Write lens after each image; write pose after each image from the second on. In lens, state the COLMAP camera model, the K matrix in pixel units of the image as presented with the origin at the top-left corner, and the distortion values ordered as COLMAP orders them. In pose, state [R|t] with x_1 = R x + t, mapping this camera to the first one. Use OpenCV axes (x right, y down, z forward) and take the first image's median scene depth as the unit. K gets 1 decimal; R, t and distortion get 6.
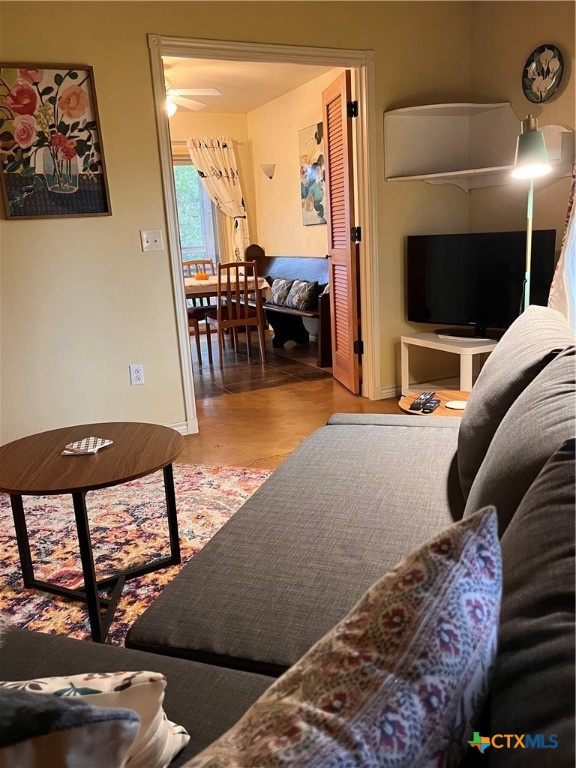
lens RADIAL K [[630.6, 0, 287.5], [0, 630.6, 386.9], [0, 0, 1]] dist [0.034980, -0.022781]
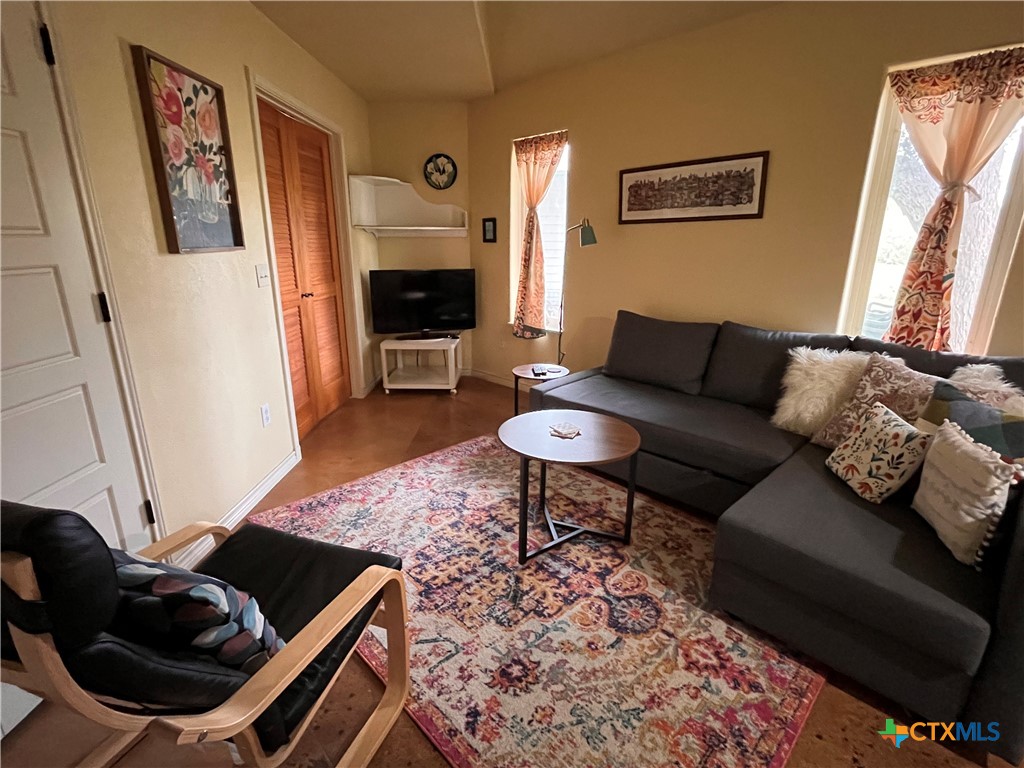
lens RADIAL K [[494.0, 0, 512.0], [0, 494.0, 378.3], [0, 0, 1]] dist [-0.001957, 0.000313]
pose [[0.455890, -0.185008, 0.870595, -0.806951], [0.188108, 0.976090, 0.108923, -0.097357], [-0.869931, 0.114109, 0.479791, 0.352655]]
